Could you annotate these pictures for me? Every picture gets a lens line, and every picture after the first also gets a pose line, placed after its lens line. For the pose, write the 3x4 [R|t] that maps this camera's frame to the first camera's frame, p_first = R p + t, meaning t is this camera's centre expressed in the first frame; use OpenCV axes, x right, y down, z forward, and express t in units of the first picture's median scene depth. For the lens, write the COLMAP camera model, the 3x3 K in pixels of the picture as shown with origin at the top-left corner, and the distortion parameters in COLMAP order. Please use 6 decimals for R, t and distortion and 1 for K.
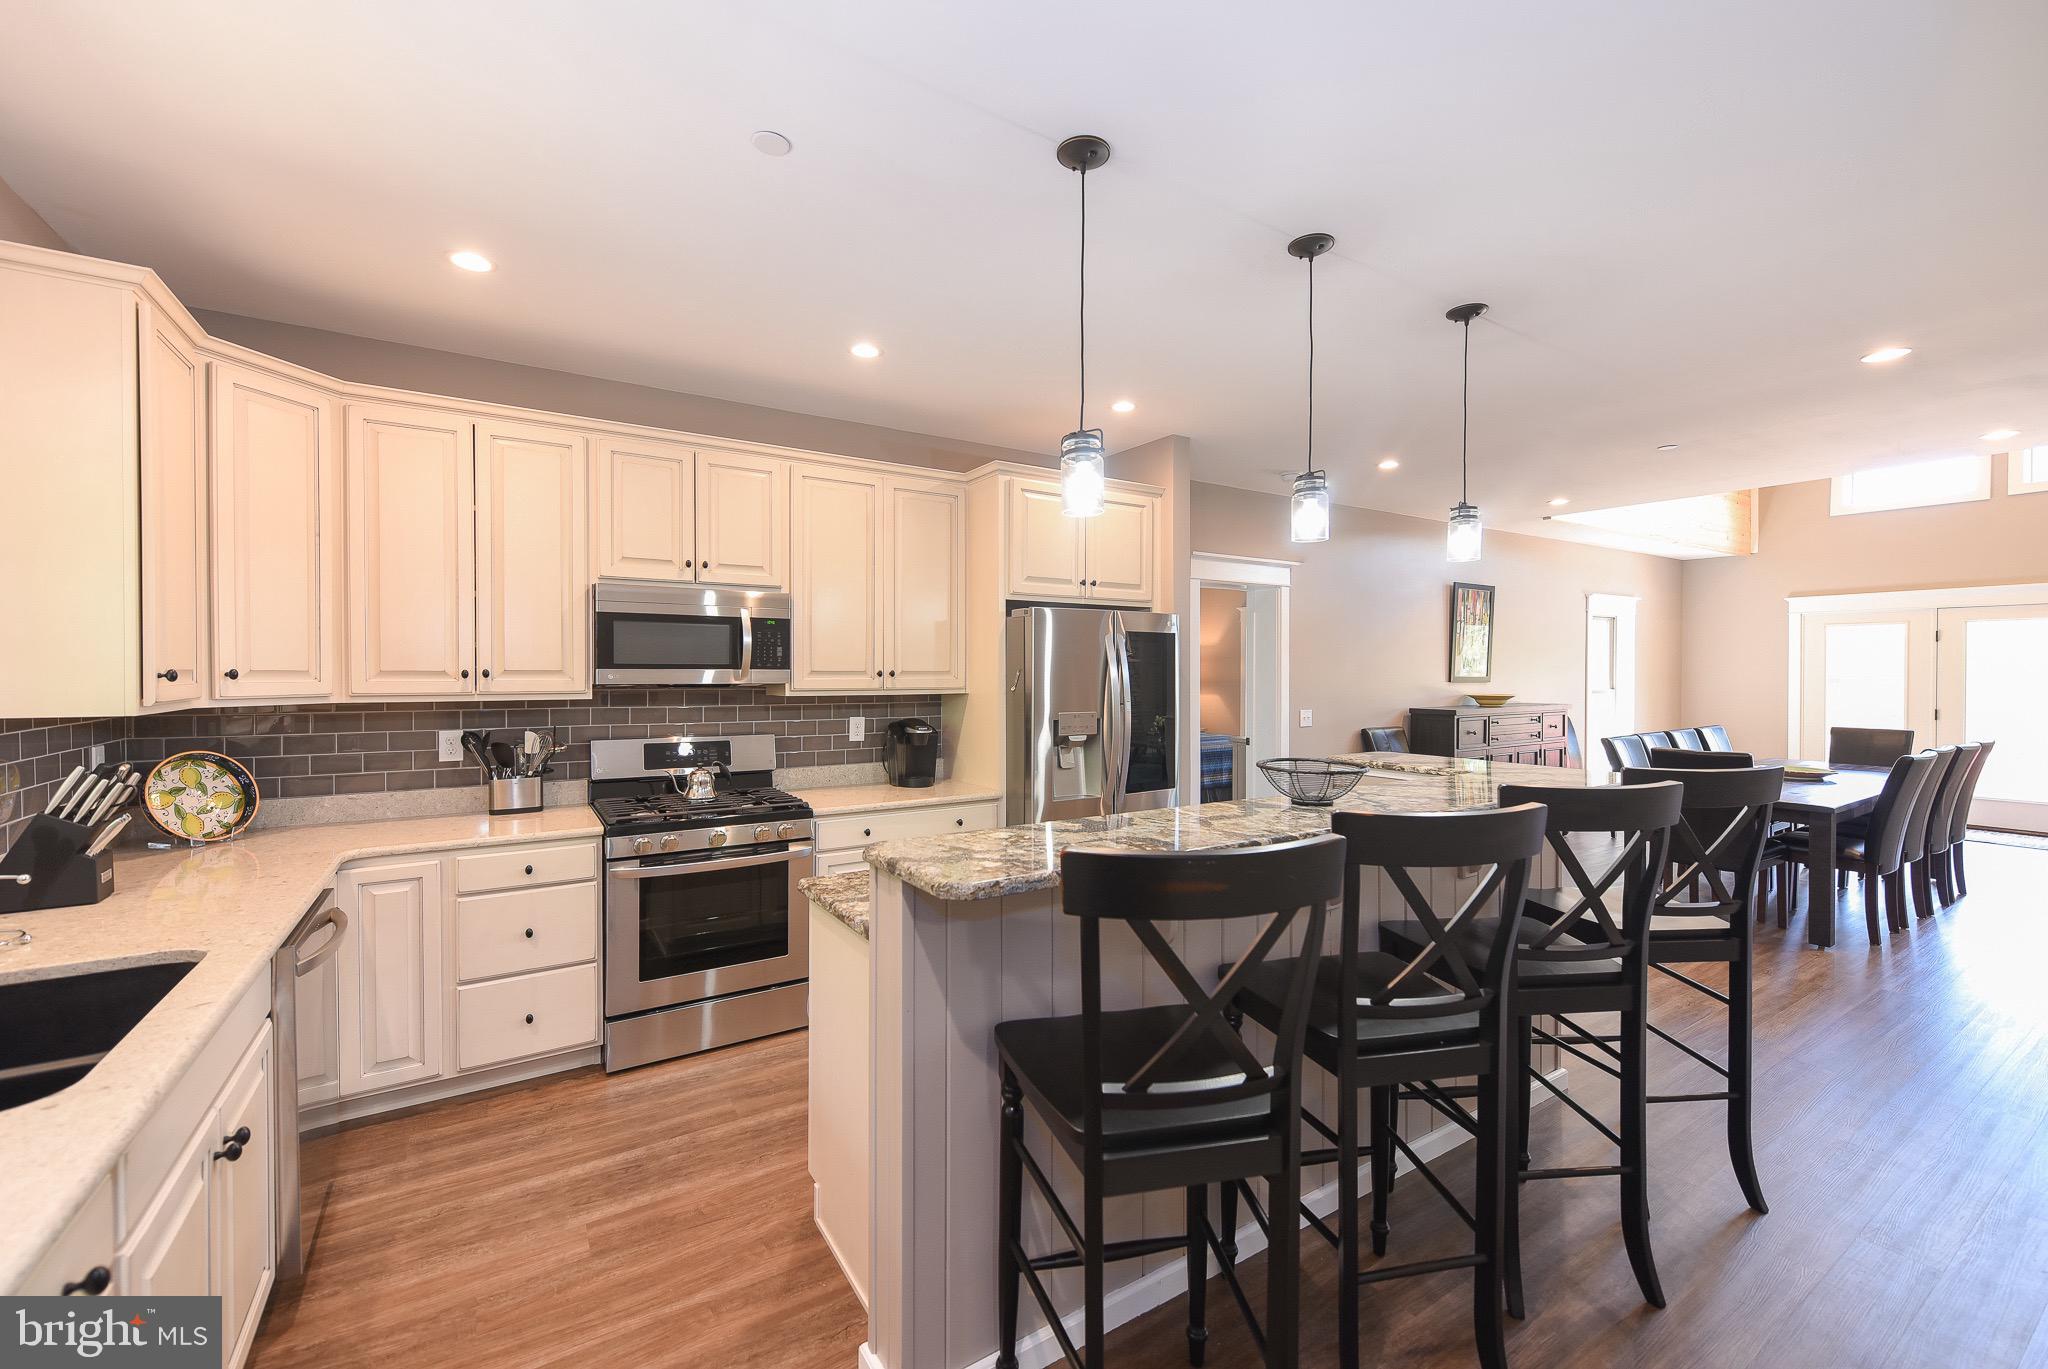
lens RADIAL K [[860.8, 0, 1072.7], [0, 860.8, 679.2], [0, 0, 1]] dist [0.000744, -0.000104]
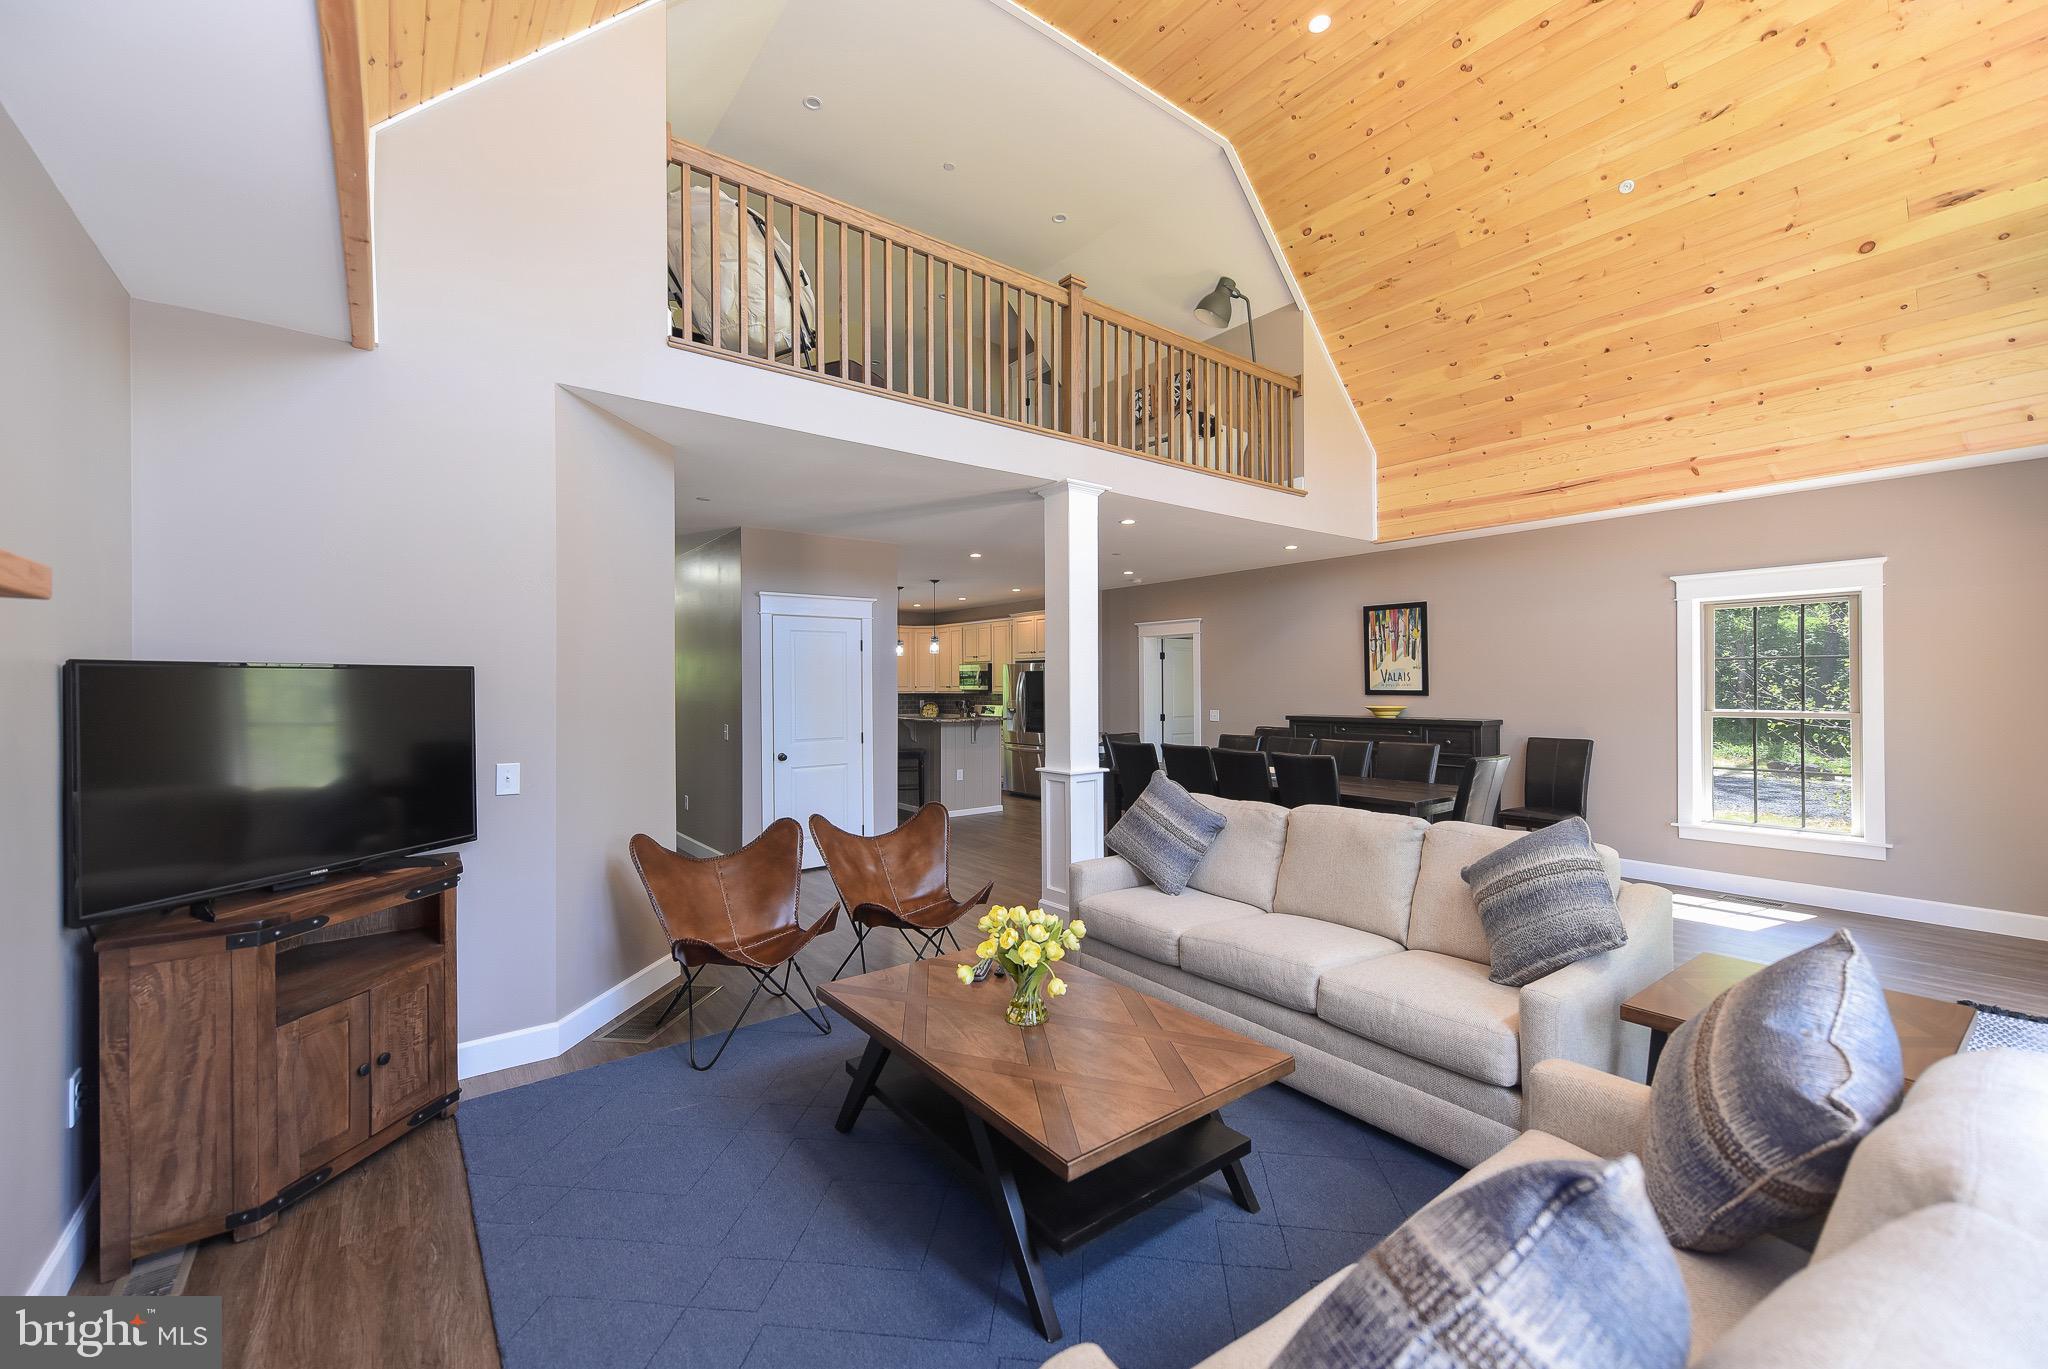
lens RADIAL K [[818.5, 0, 1009.1], [0, 818.5, 674.0], [0, 0, 1]] dist [0.002117, 0.000028]
pose [[0.049027, -0.015590, -0.998676, 3.075927], [-0.006571, 0.999852, -0.015931, -0.006437], [0.998776, 0.007343, 0.048917, 0.975250]]
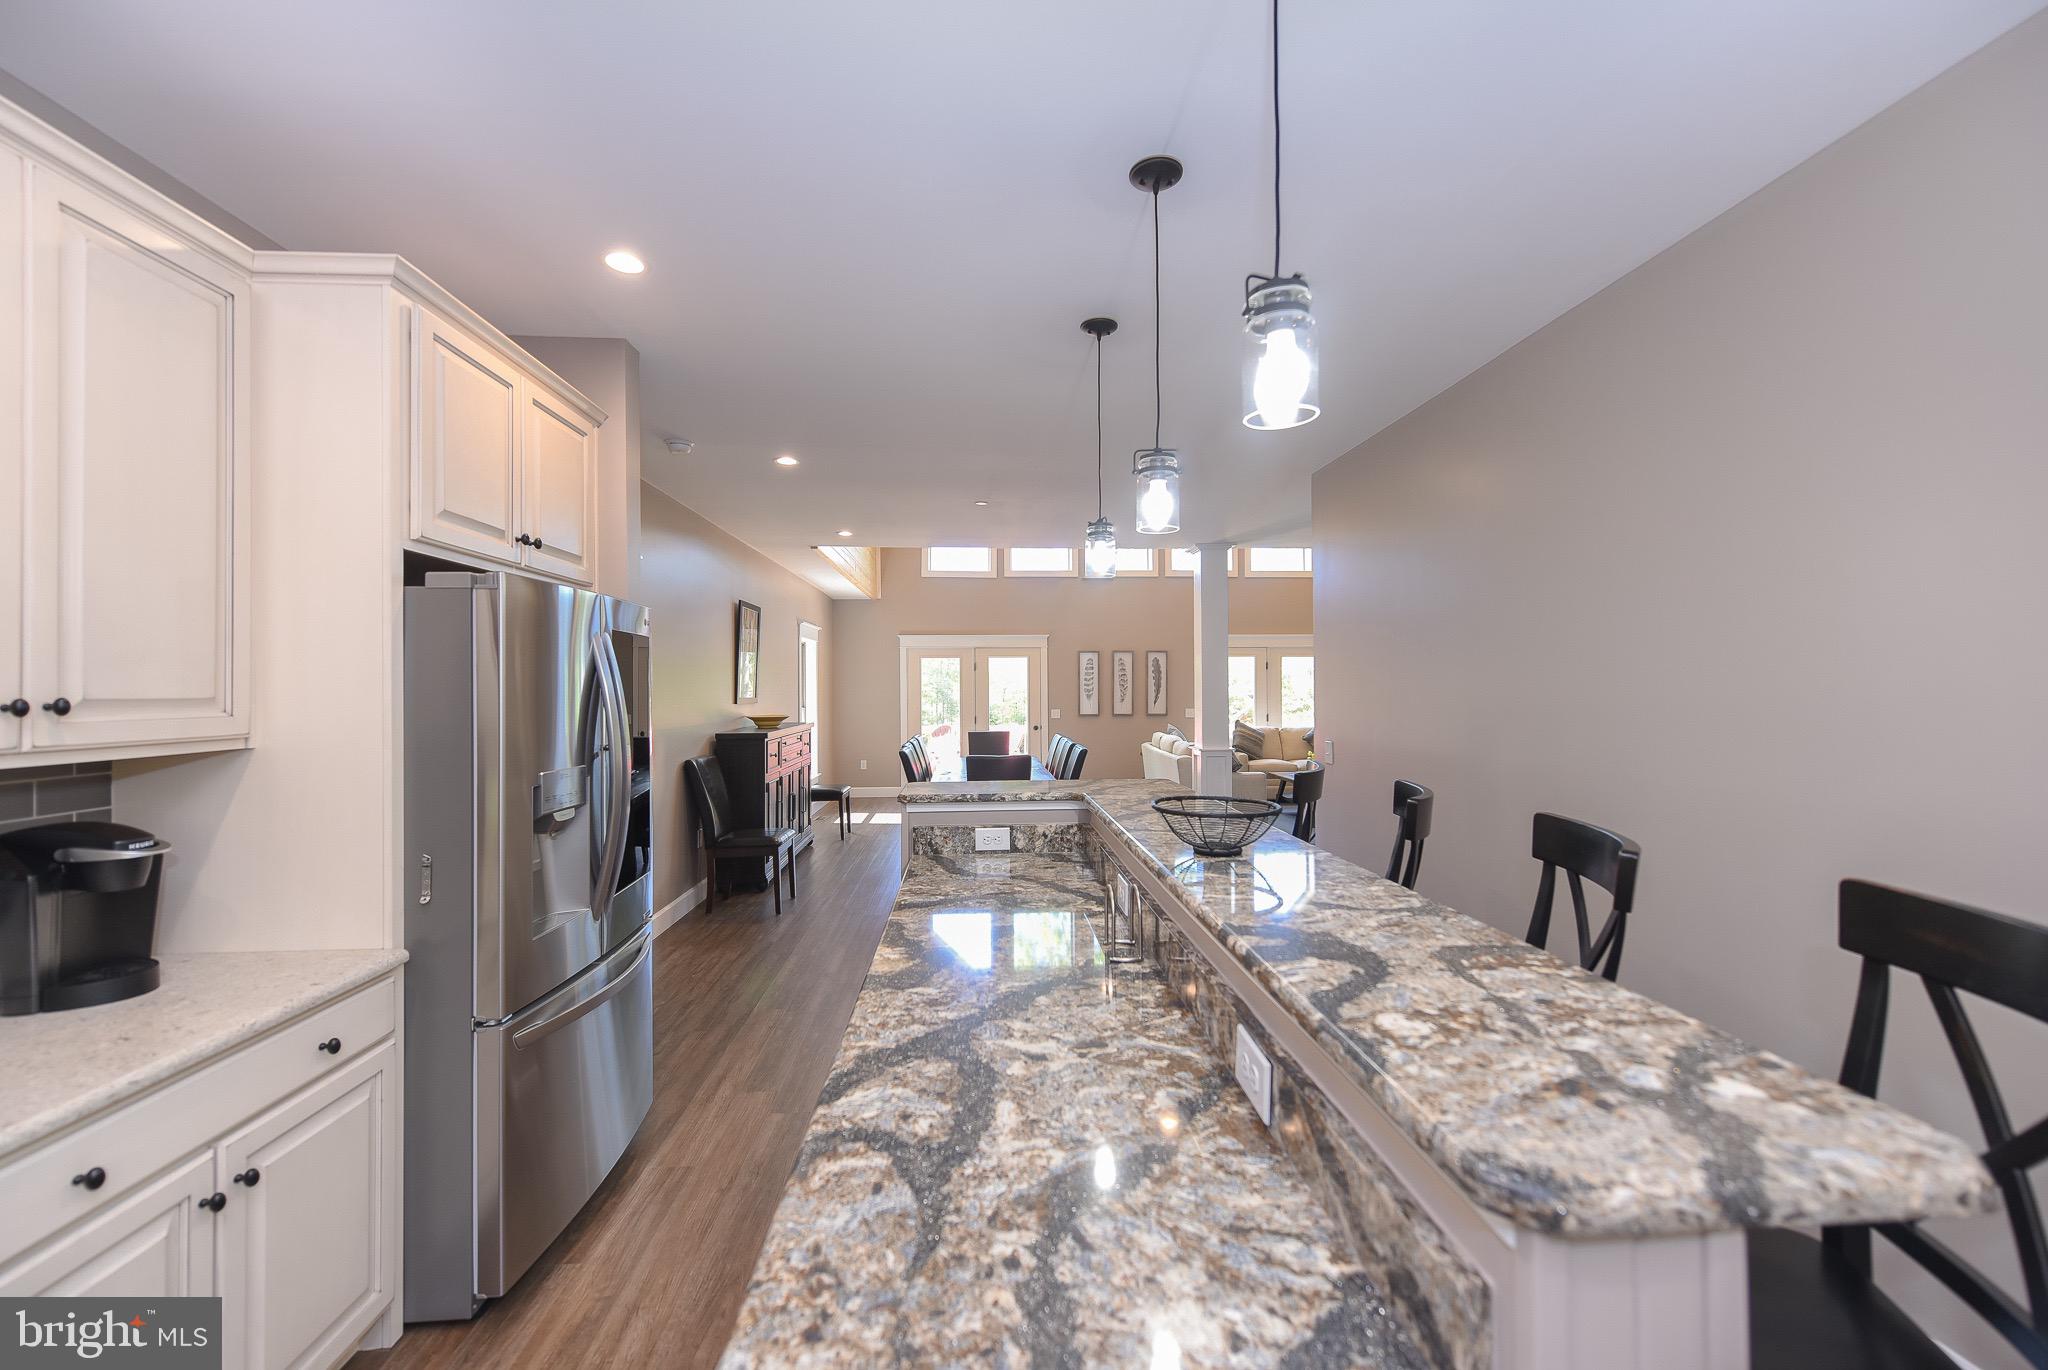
lens RADIAL K [[801.1, 0, 1019.0], [0, 801.1, 685.2], [0, 0, 1]] dist [0.005555, -0.001105]
pose [[0.515946, 0.000894, 0.856621, -0.329979], [0.015845, 0.999818, -0.010587, -0.006153], [-0.856475, 0.019036, 0.515838, 0.540667]]
